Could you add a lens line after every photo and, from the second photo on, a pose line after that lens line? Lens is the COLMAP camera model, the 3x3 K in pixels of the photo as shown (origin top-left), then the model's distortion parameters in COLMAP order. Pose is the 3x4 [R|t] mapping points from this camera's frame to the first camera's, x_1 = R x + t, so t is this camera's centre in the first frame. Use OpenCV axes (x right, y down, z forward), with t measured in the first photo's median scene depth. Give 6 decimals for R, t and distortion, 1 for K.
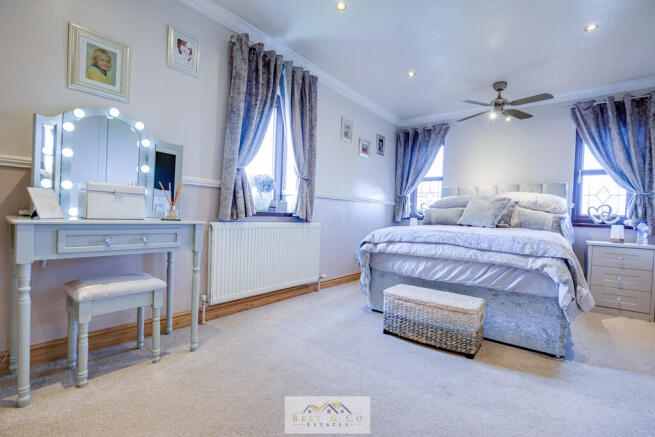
lens RADIAL K [[303.1, 0, 327.5], [0, 303.1, 218.5], [0, 0, 1]] dist [-0.030501, 0.000048]
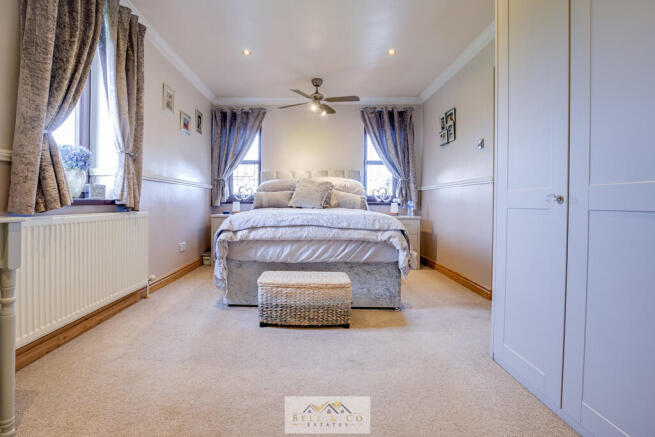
lens RADIAL K [[310.7, 0, 306.6], [0, 310.7, 202.7], [0, 0, 1]] dist [-0.029647, 0.000178]
pose [[0.795942, -0.030268, 0.604615, -0.208704], [0.029595, 0.999501, 0.011076, -0.005821], [-0.604649, 0.009078, 0.796441, 0.121553]]
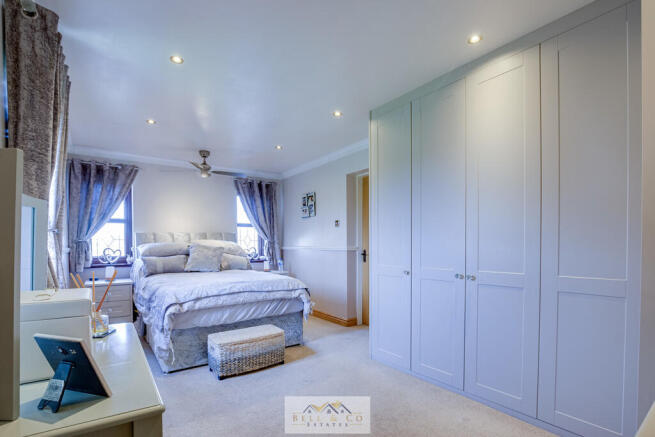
lens RADIAL K [[306.6, 0, 327.3], [0, 306.6, 249.9], [0, 0, 1]] dist [-0.033476, -0.000188]
pose [[0.257212, -0.050712, 0.965024, -0.619115], [0.026807, 0.998612, 0.045332, -0.116351], [-0.965983, 0.014209, 0.258214, 0.248390]]
